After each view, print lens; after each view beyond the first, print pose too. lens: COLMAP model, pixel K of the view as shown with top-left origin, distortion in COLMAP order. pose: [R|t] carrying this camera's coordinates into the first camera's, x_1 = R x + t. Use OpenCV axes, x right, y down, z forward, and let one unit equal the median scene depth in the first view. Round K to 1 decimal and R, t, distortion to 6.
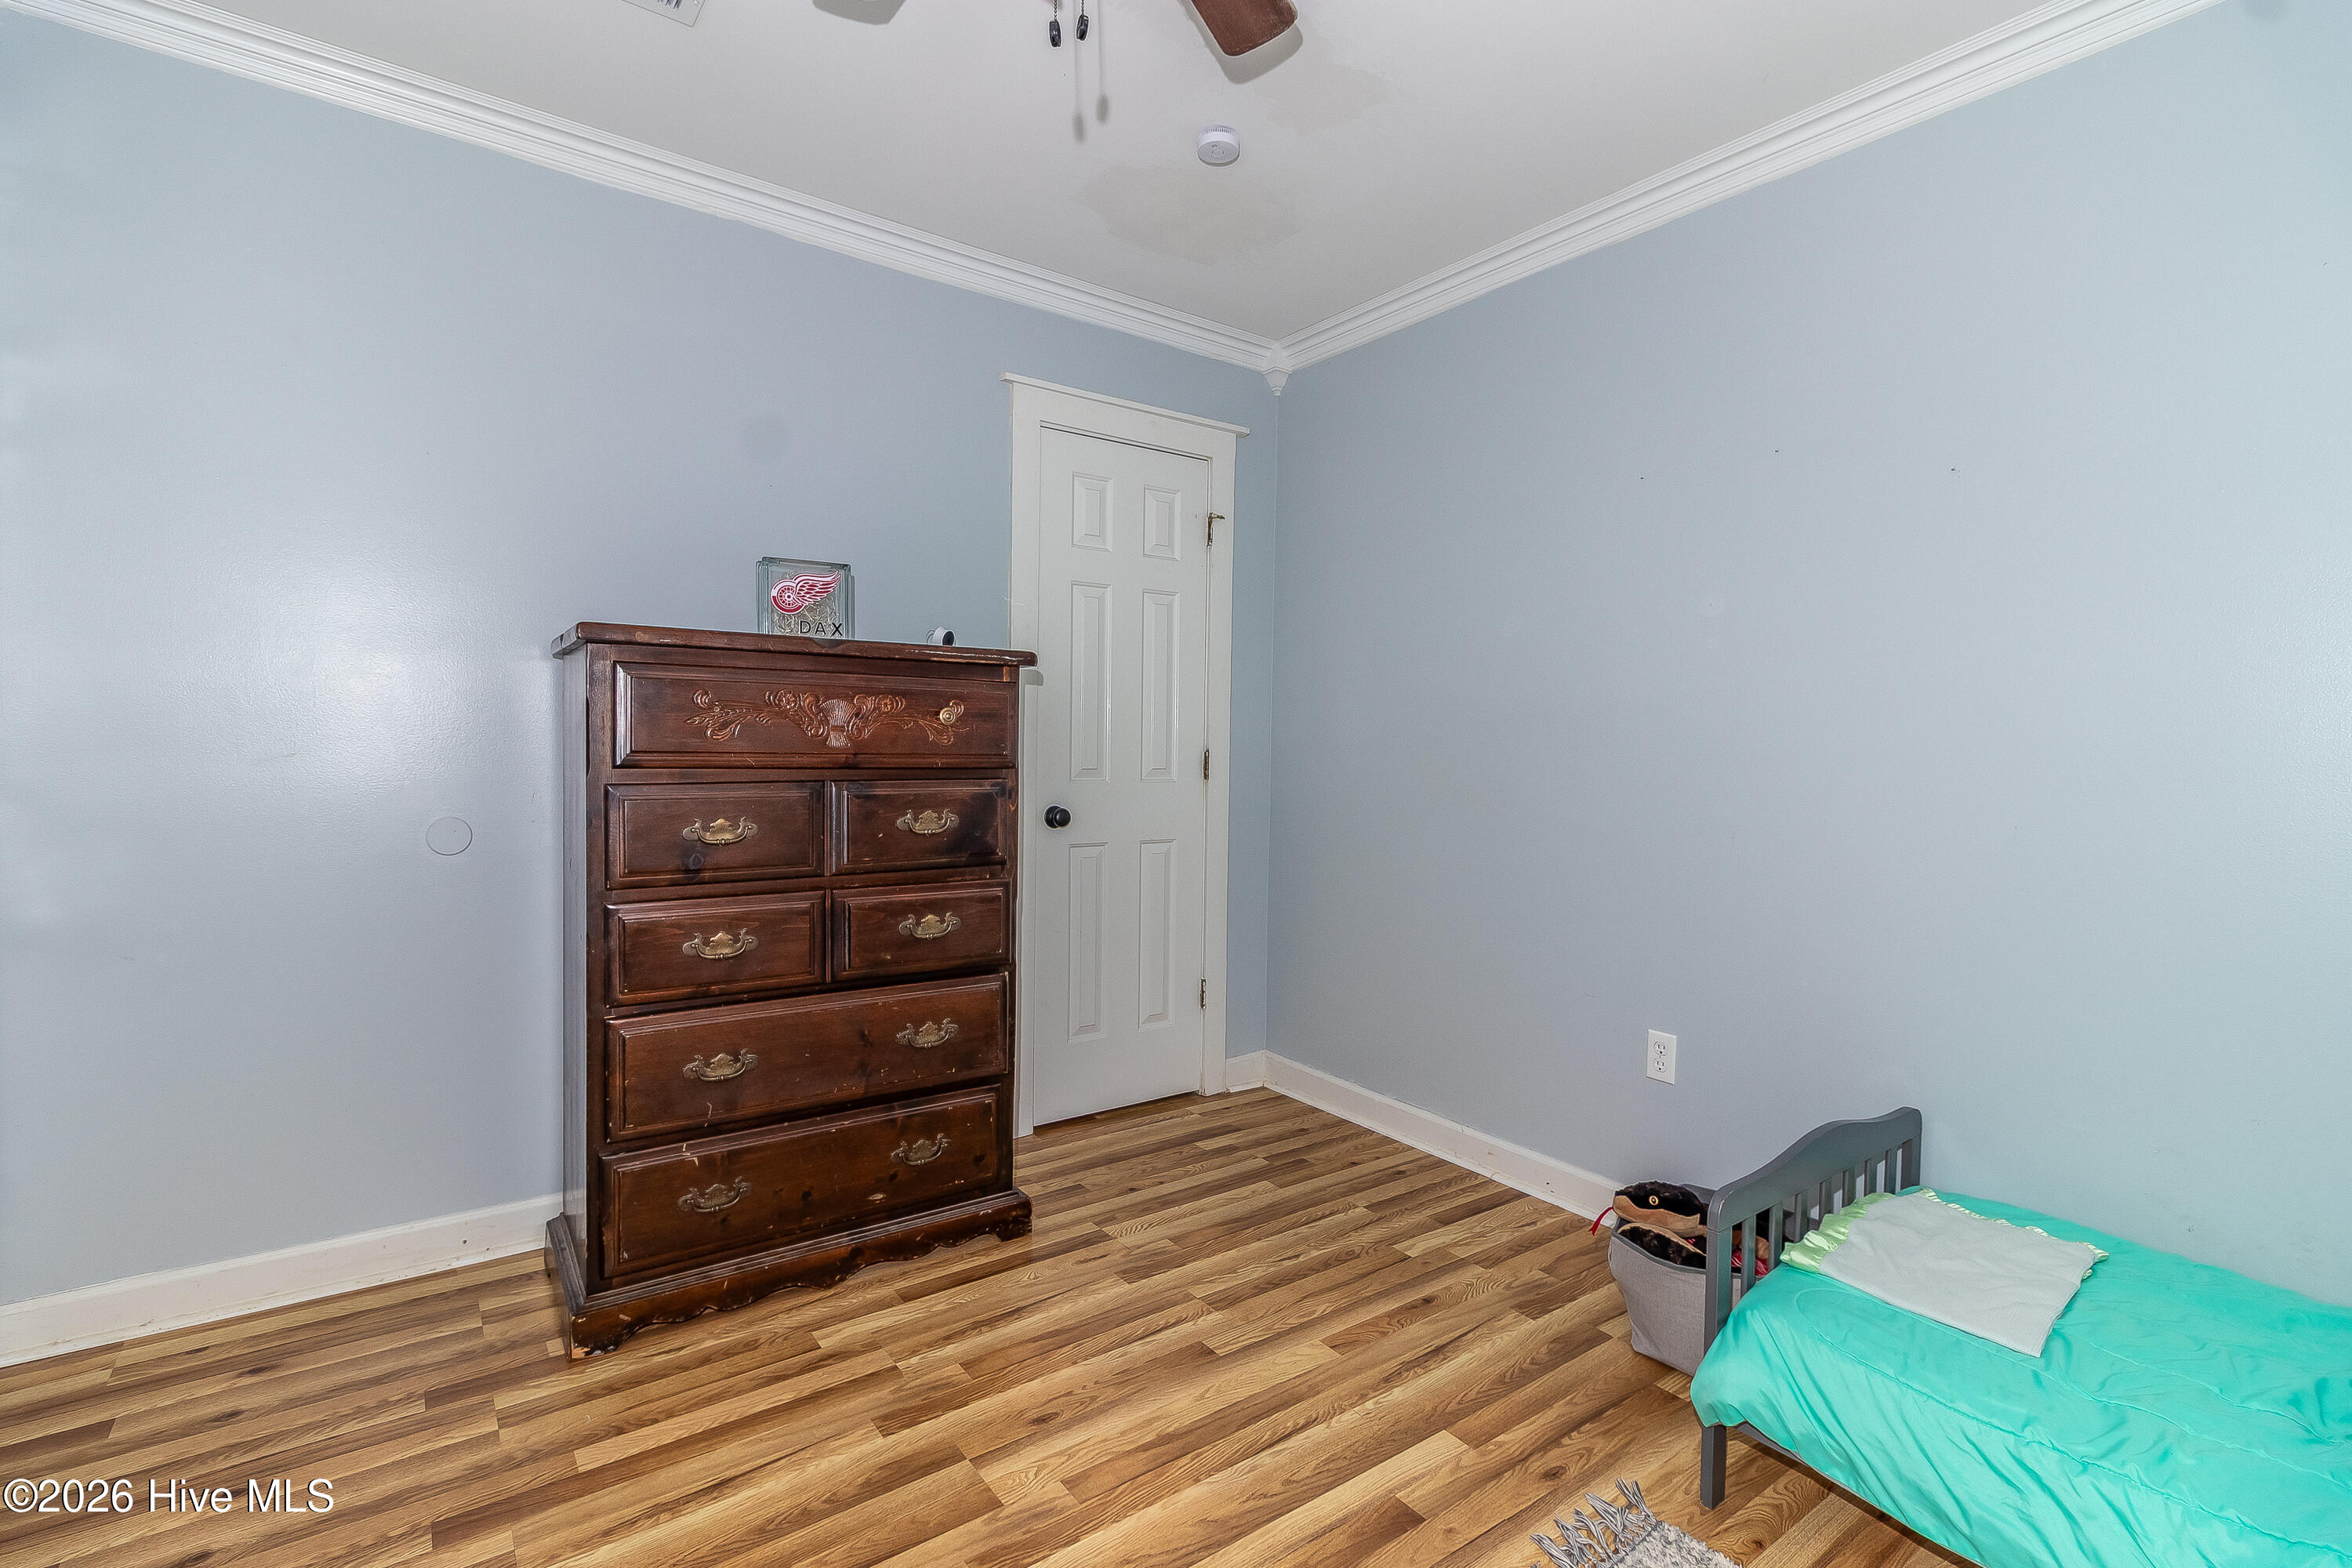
lens RADIAL K [[1085.2, 0, 1177.6], [0, 1085.2, 771.6], [0, 0, 1]] dist [0.001973, 0.000682]
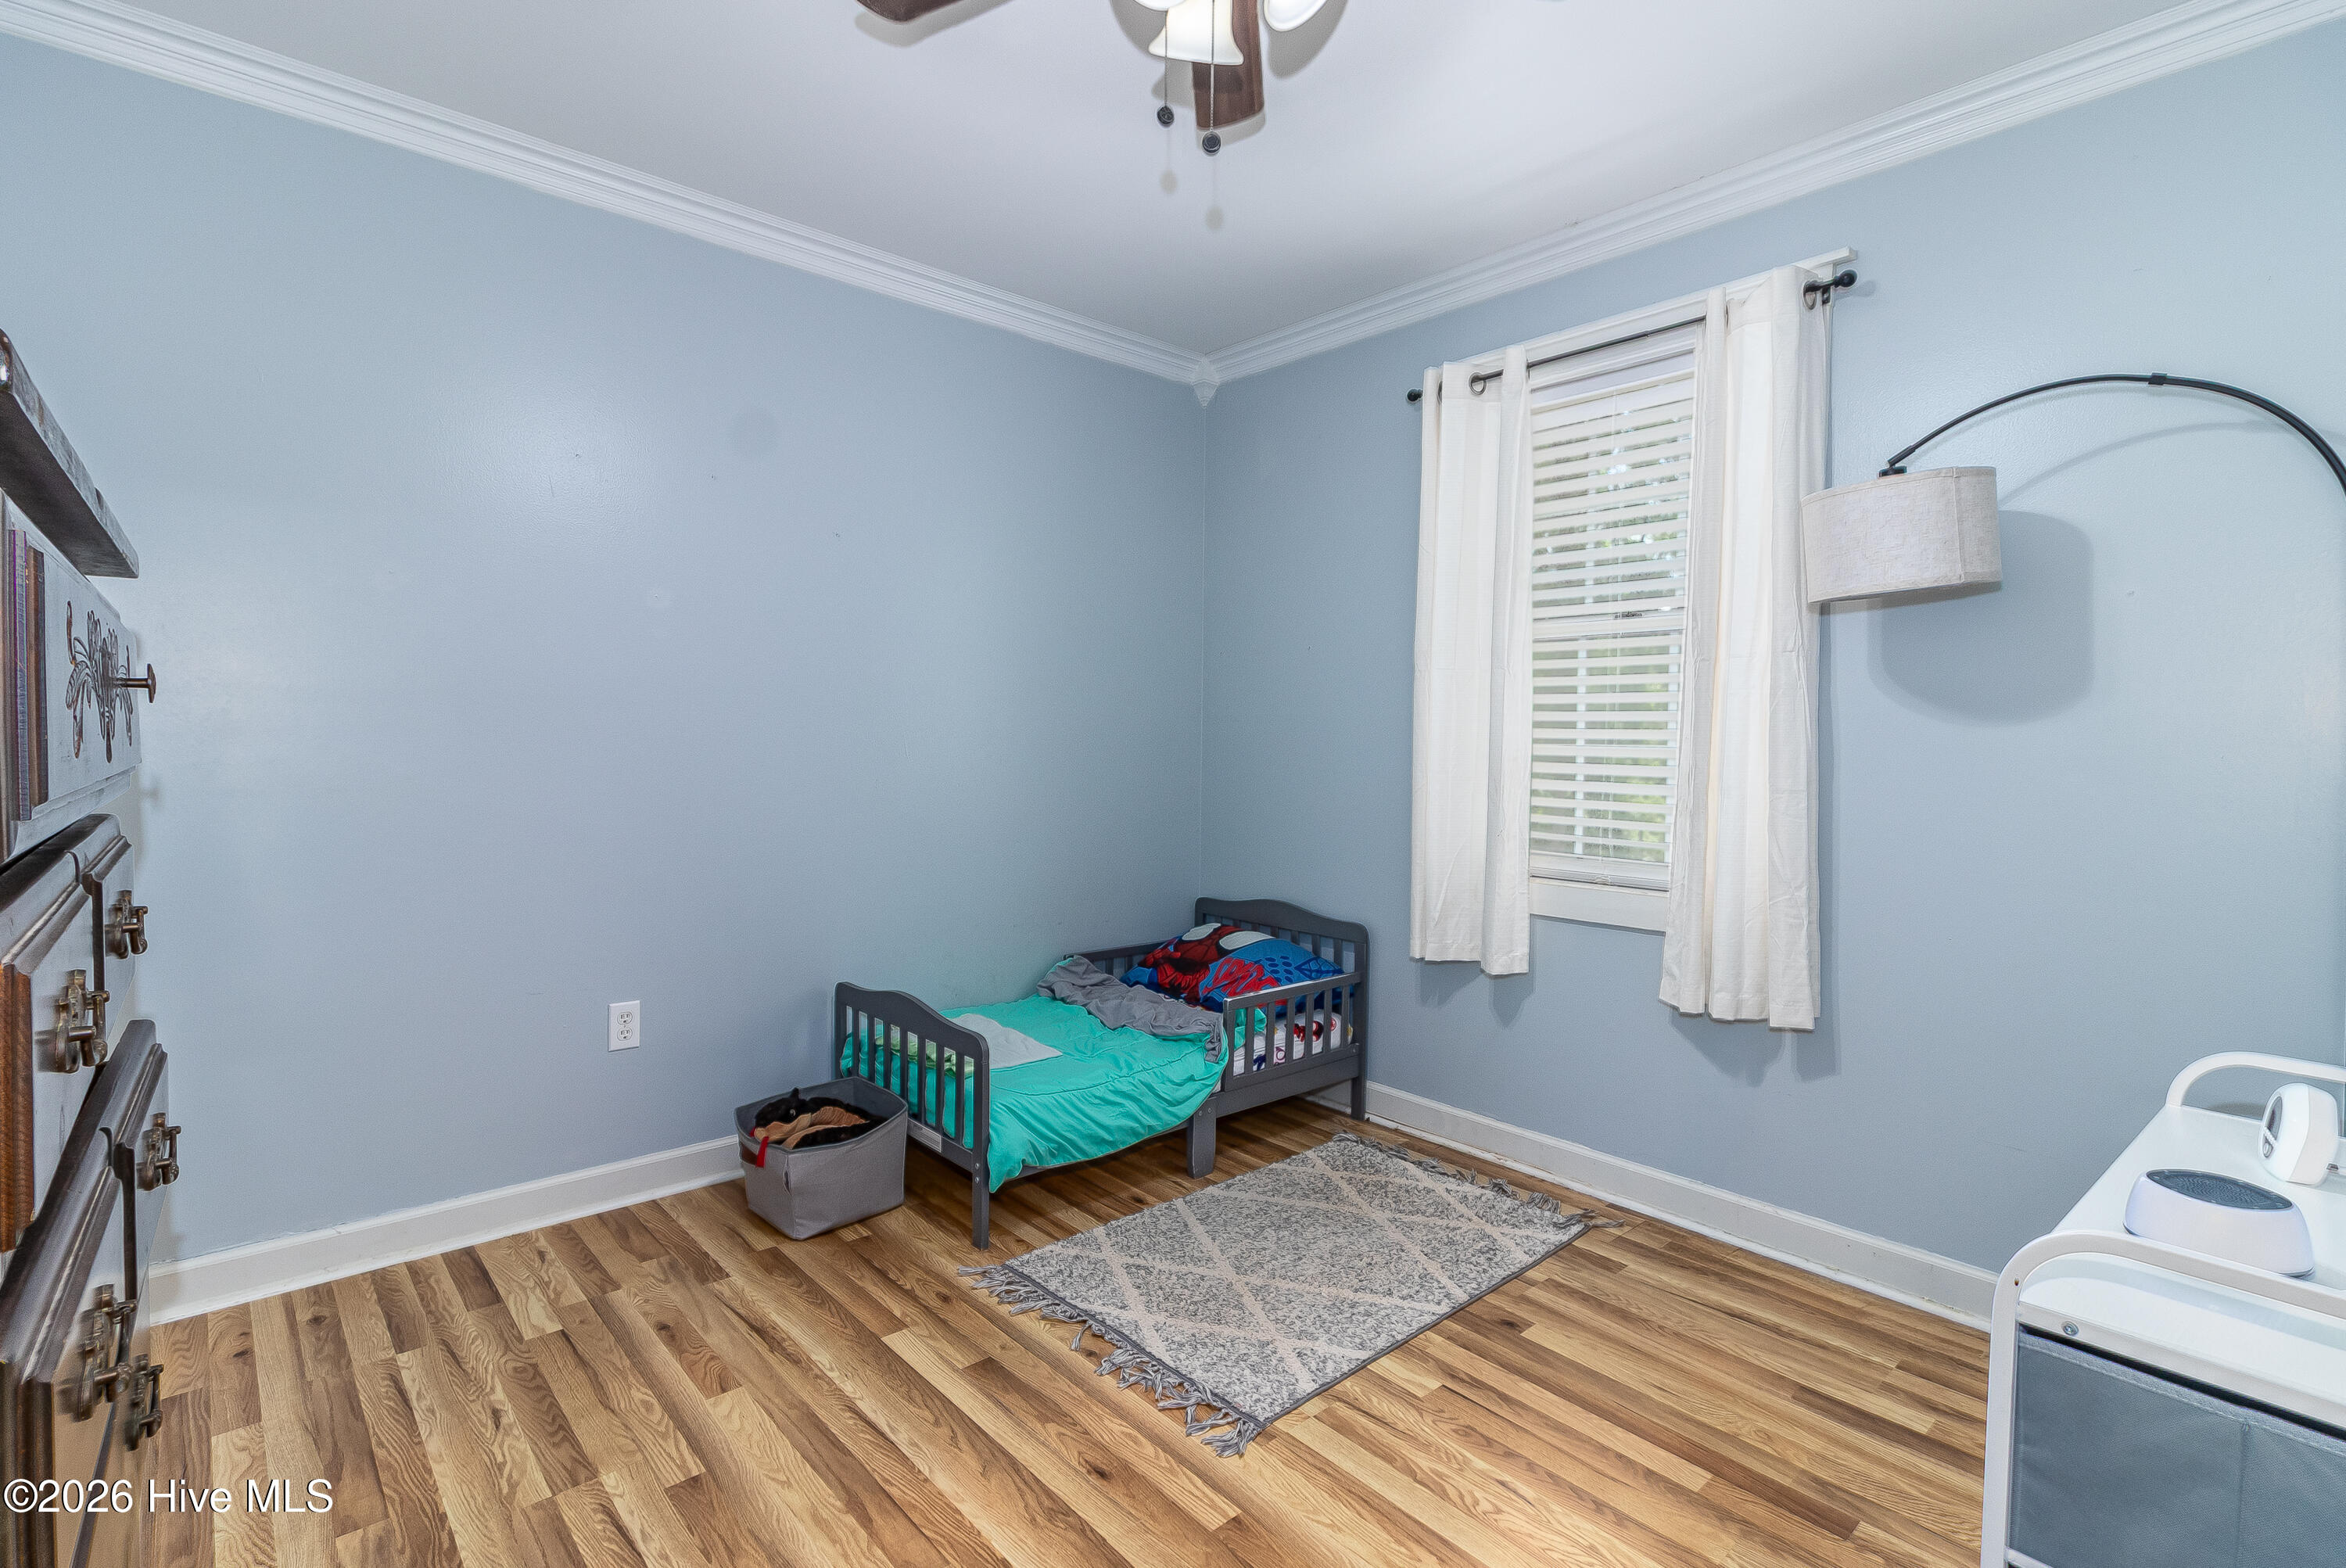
lens RADIAL K [[1082.4, 0, 1174.6], [0, 1082.4, 771.6], [0, 0, 1]] dist [0.001973, 0.000682]
pose [[-0.084155, -0.049387, 0.995228, -0.728252], [0.014432, 0.998606, 0.050775, -0.034292], [-0.996348, 0.018636, -0.083325, 0.639512]]
